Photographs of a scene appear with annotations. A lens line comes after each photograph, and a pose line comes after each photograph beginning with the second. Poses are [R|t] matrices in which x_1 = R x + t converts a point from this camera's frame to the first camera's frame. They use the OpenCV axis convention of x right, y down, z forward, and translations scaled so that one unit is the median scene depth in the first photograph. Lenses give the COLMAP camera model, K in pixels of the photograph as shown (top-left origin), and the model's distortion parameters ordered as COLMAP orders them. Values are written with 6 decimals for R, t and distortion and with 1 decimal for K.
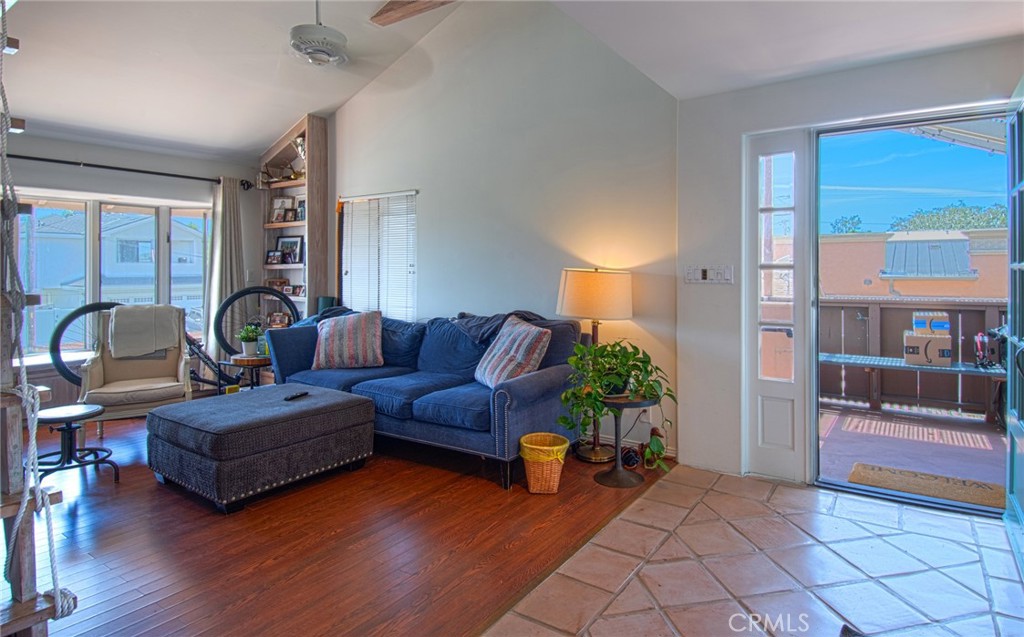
lens RADIAL K [[579.9, 0, 512.0], [0, 579.9, 273.2], [0, 0, 1]] dist [0.000054, -0.000139]
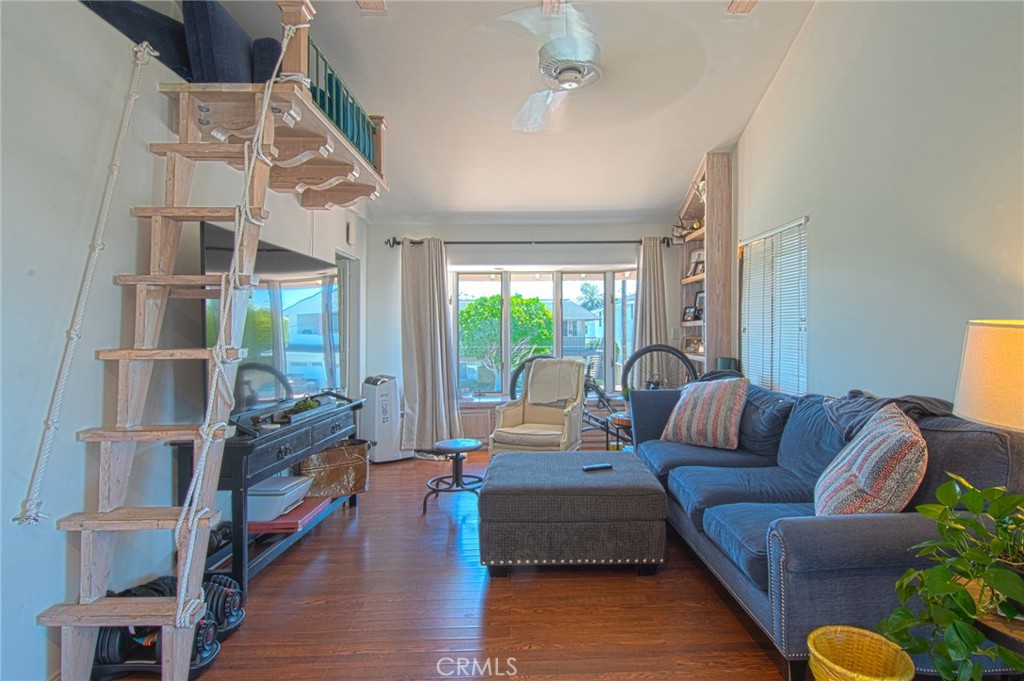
lens RADIAL K [[541.7, 0, 512.1], [0, 541.7, 329.8], [0, 0, 1]] dist [0.001270, -0.000203]
pose [[0.583939, -0.004178, -0.811787, 0.171764], [0.002542, 0.999991, -0.003318, 0.000791], [0.811794, -0.000127, 0.583944, 0.301548]]
